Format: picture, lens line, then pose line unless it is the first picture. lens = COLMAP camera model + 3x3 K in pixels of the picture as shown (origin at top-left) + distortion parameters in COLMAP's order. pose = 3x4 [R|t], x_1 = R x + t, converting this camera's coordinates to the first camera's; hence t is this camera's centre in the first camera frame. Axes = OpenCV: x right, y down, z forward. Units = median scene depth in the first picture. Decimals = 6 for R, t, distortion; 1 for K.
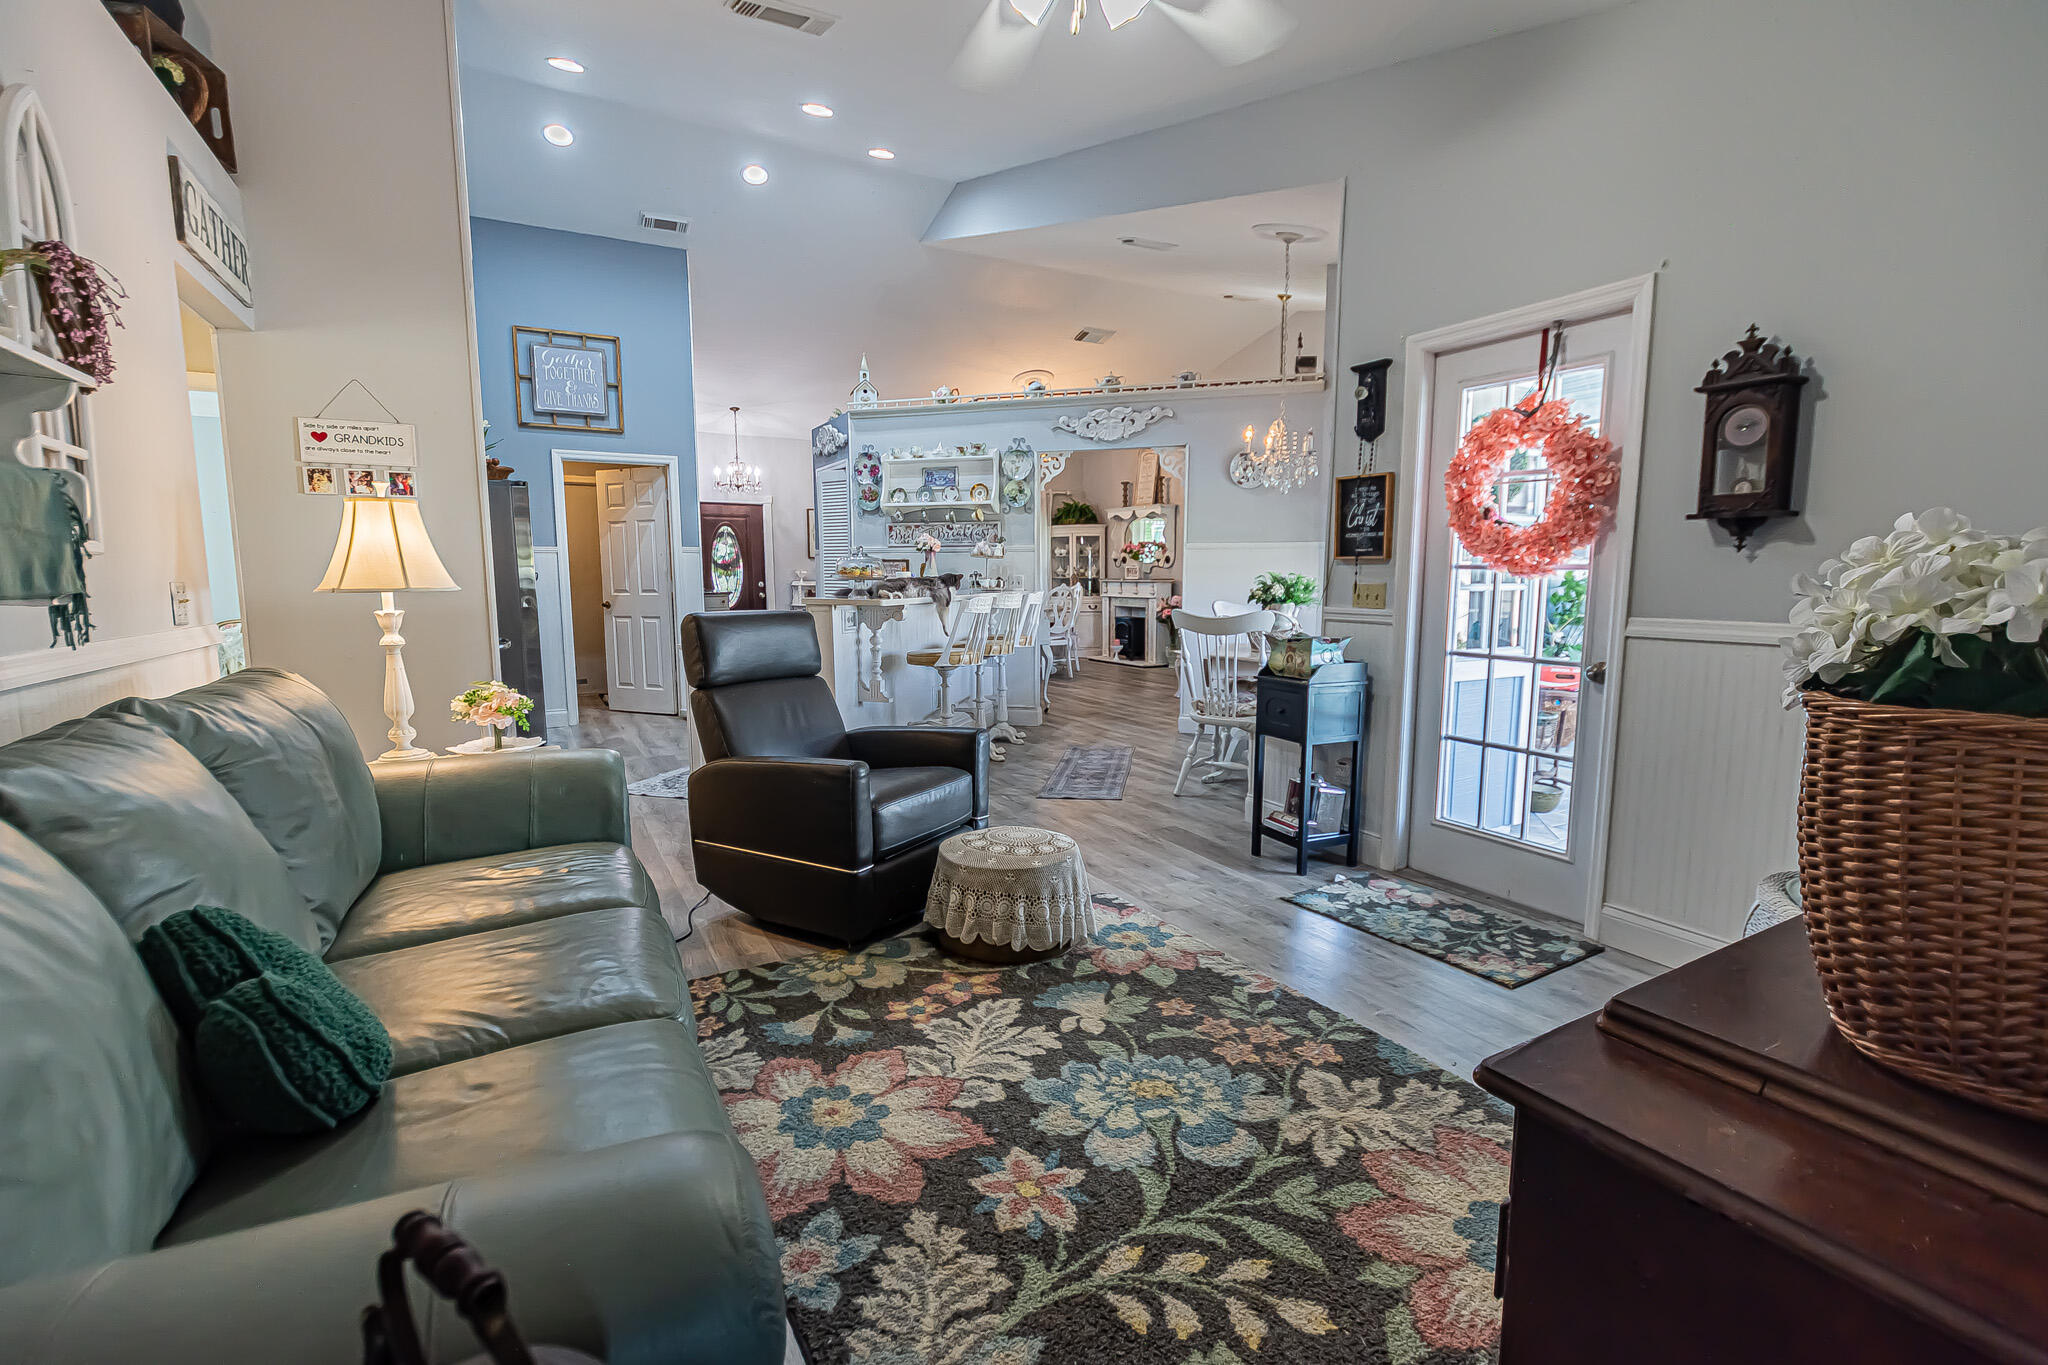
lens RADIAL K [[908.4, 0, 1030.4], [0, 908.4, 687.9], [0, 0, 1]] dist [-0.002338, -0.000264]
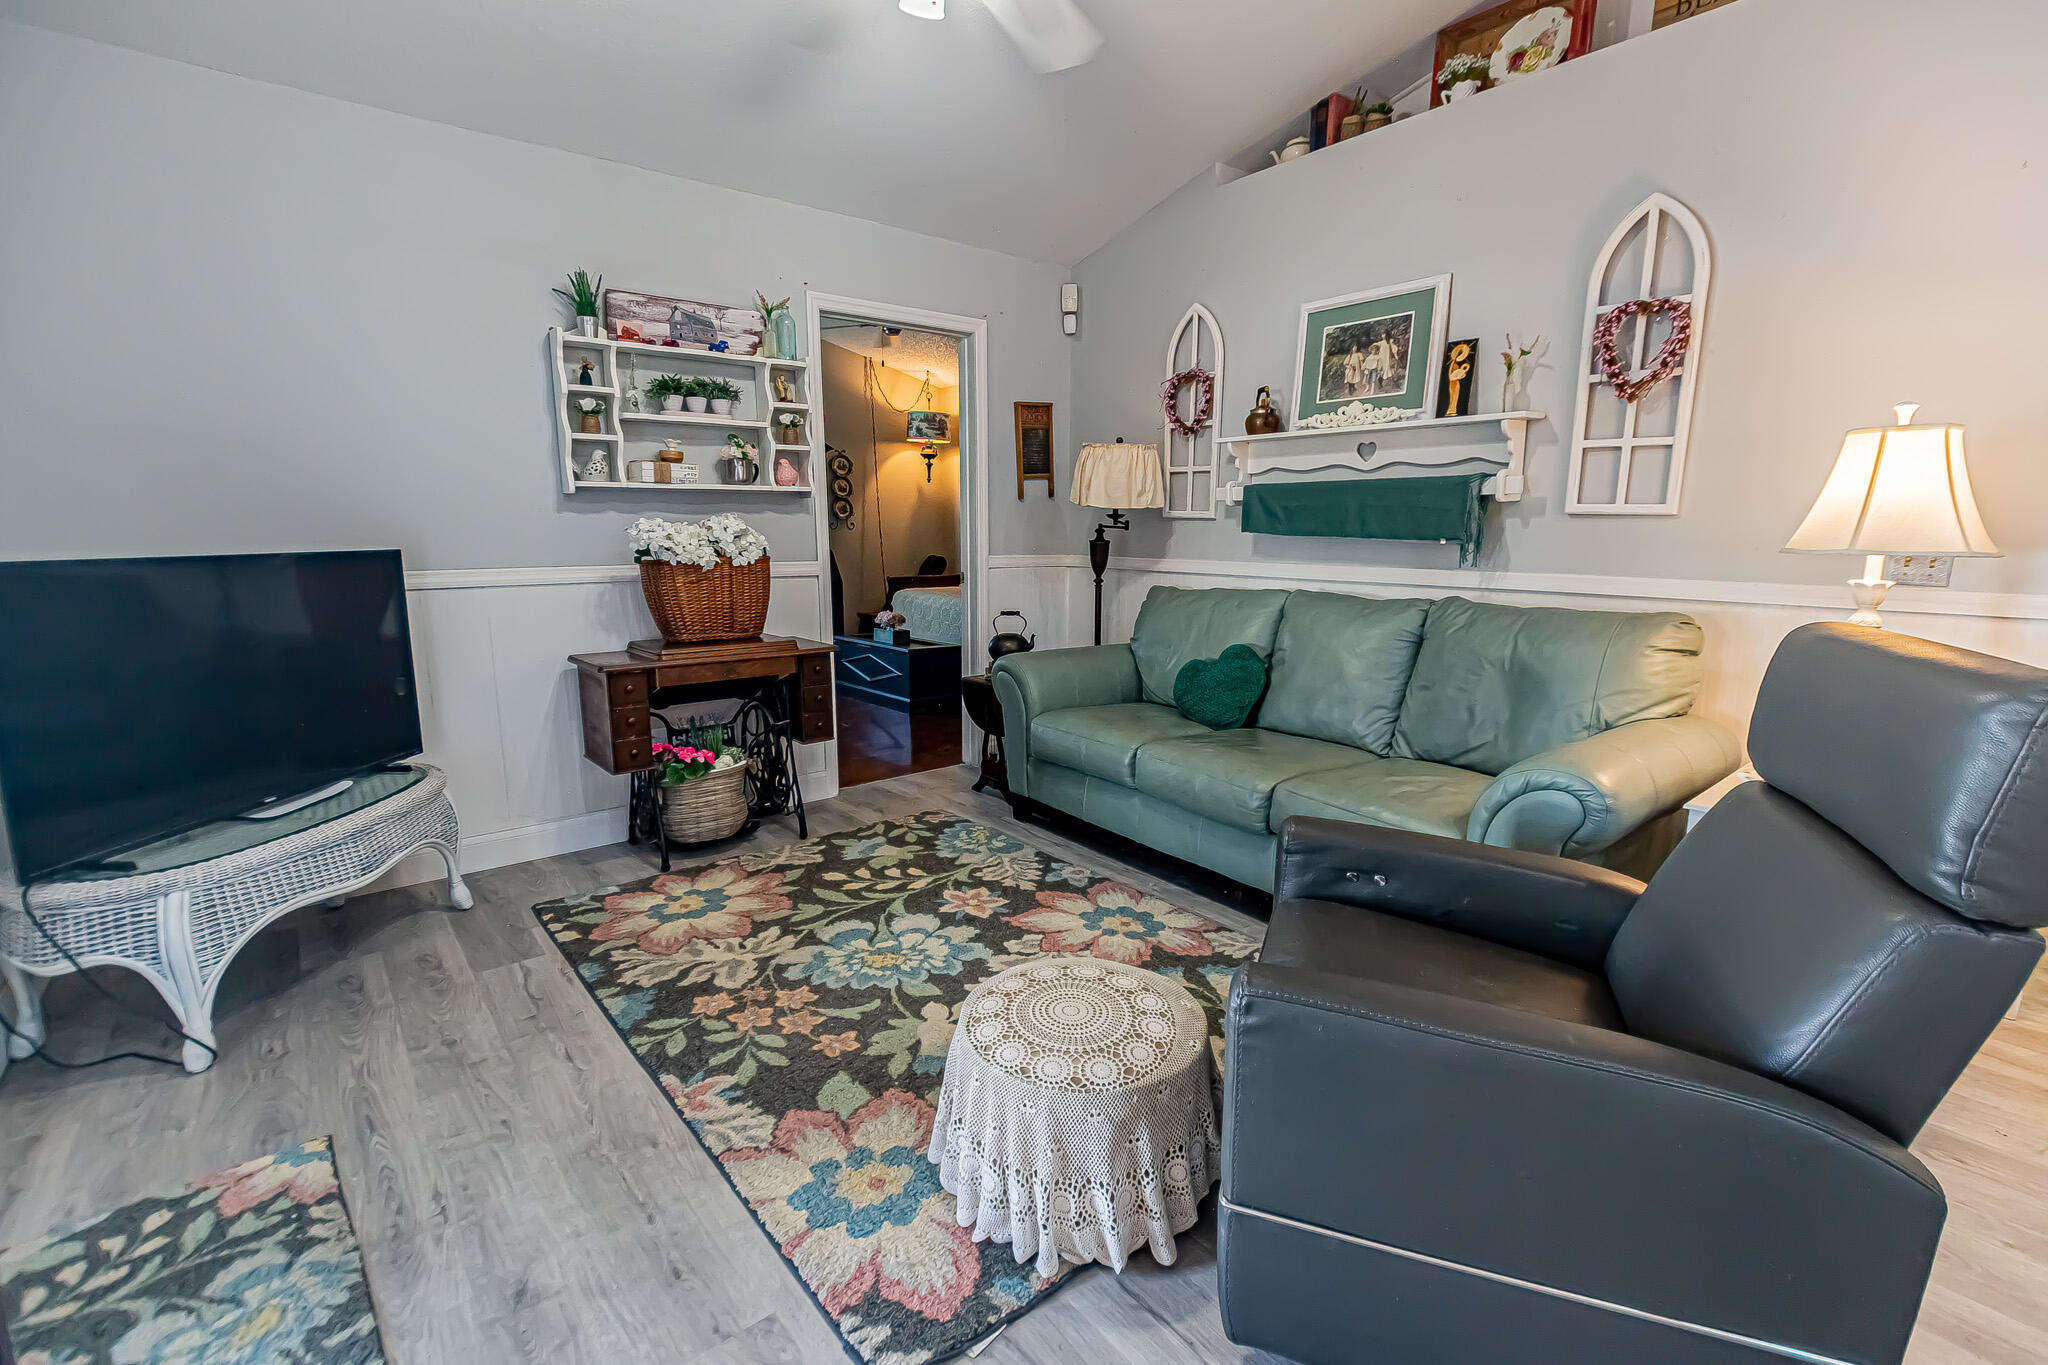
lens RADIAL K [[908.4, 0, 1029.0], [0, 908.4, 688.8], [0, 0, 1]] dist [-0.002338, -0.000264]
pose [[-0.984897, 0.029888, -0.170545, 0.126028], [-0.022349, 0.954804, 0.296395, -0.236224], [0.171695, 0.295730, -0.939715, 1.844835]]
